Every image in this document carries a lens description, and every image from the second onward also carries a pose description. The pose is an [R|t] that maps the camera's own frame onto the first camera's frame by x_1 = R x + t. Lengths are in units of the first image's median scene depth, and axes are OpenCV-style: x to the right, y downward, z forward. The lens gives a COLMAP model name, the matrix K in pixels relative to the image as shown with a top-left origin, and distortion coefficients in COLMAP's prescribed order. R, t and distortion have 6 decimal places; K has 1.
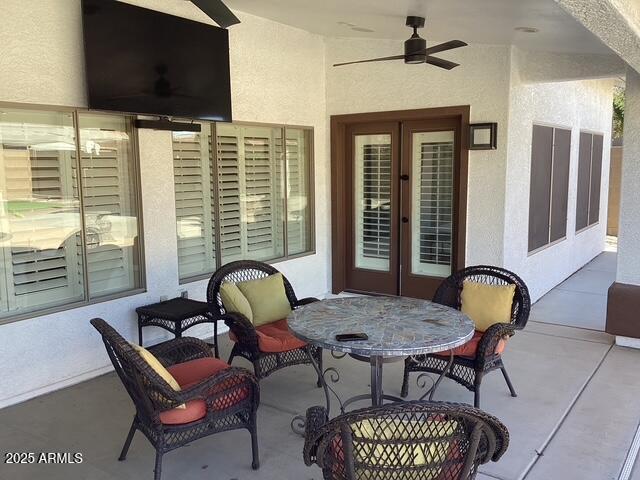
lens RADIAL K [[581.1, 0, 320.3], [0, 581.1, 240.0], [0, 0, 1]] dist [0.089575, -0.155134]
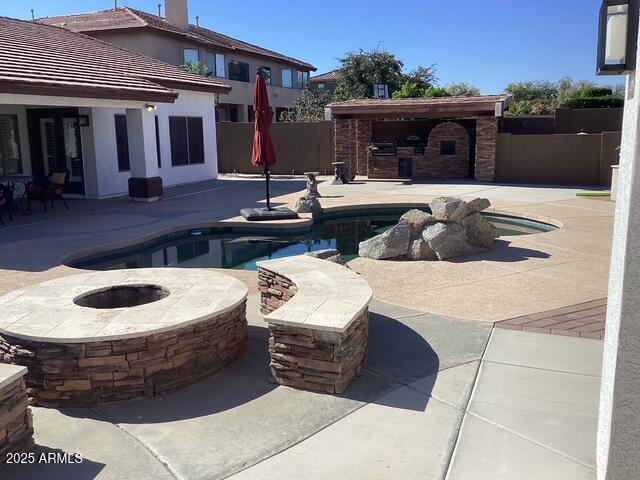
lens RADIAL K [[611.5, 0, 320.2], [0, 611.5, 239.8], [0, 0, 1]] dist [0.023716, 0.000000]
pose [[0.967342, -0.043458, 0.249720, 0.475705], [0.031849, 0.998224, 0.050344, 0.186010], [-0.251465, -0.040747, 0.967008, -1.464549]]
